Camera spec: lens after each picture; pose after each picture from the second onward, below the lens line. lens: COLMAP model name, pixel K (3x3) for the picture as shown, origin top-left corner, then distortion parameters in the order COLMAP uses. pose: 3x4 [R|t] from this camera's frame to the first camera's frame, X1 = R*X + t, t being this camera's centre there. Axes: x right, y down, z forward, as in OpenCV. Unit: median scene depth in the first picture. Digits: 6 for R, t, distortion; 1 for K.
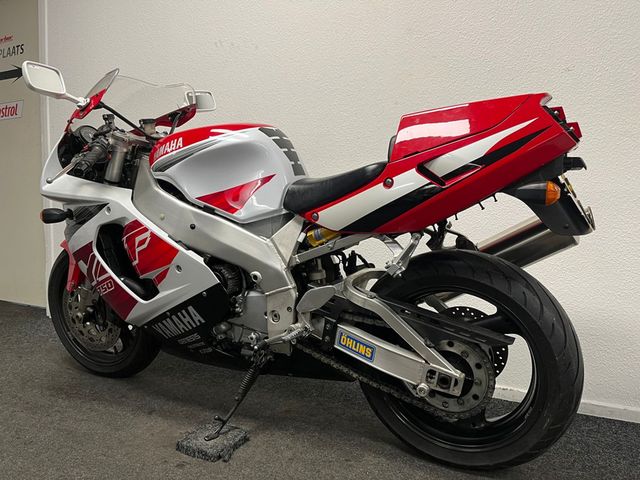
lens RADIAL K [[480.1, 0, 325.7], [0, 480.1, 236.8], [0, 0, 1]] dist [0.068125, -0.068359]
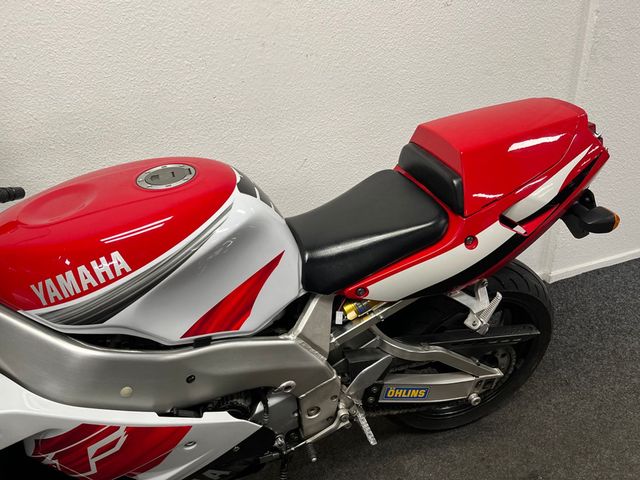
lens RADIAL K [[480.1, 0, 322.0], [0, 480.1, 243.1], [0, 0, 1]] dist [0.068125, -0.068359]
pose [[0.696532, -0.385867, 0.604938, -0.480662], [0.122727, 0.894733, 0.429407, -0.431750], [-0.706952, -0.224854, 0.670566, 0.531369]]
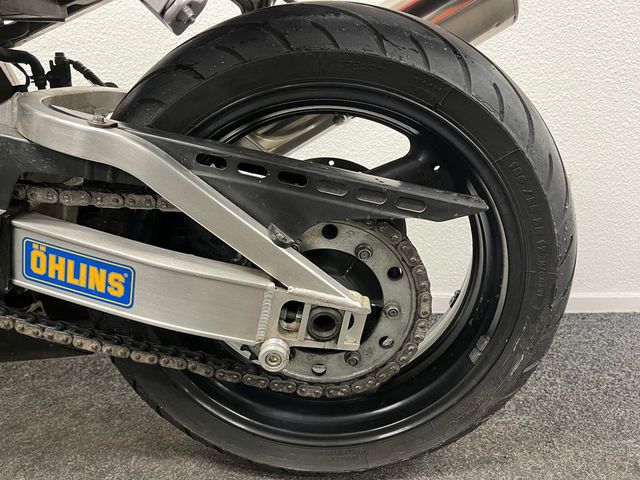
lens RADIAL K [[480.1, 0, 323.2], [0, 480.1, 239.2], [0, 0, 1]] dist [0.068125, -0.068359]
pose [[0.896971, -0.124259, 0.424267, 0.073076], [0.042030, 0.979309, 0.197960, 0.132173], [-0.440087, -0.159732, 0.883634, 0.577255]]
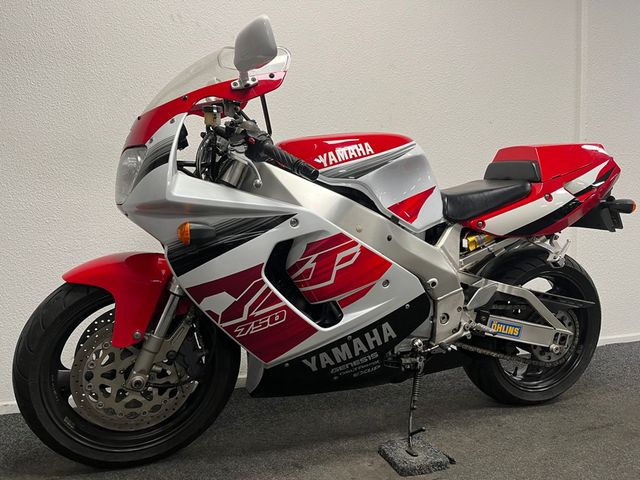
lens RADIAL K [[480.1, 0, 320.0], [0, 480.1, 238.5], [0, 0, 1]] dist [0.068125, -0.068359]
pose [[0.684127, -0.039256, 0.728306, -1.099404], [0.054952, 0.998487, 0.002200, -0.030821], [-0.727290, 0.038517, 0.685249, 0.467373]]
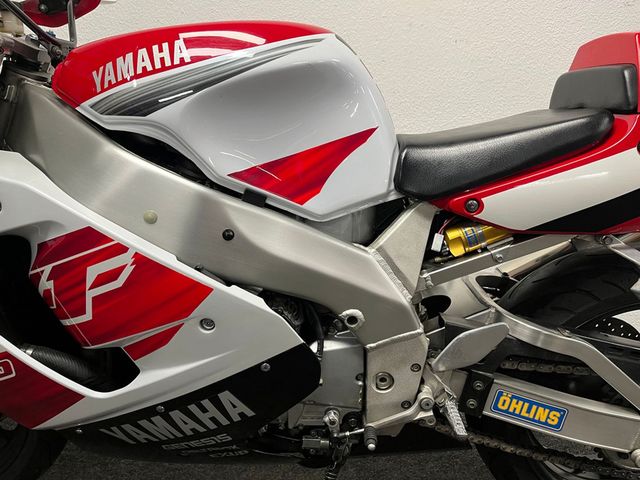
lens RADIAL K [[480.1, 0, 323.0], [0, 480.1, 242.7], [0, 0, 1]] dist [0.068125, -0.068359]
pose [[0.898552, -0.081929, 0.431152, -0.413766], [0.032844, 0.992219, 0.120096, -0.070531], [-0.437636, -0.093752, 0.894251, 0.546831]]
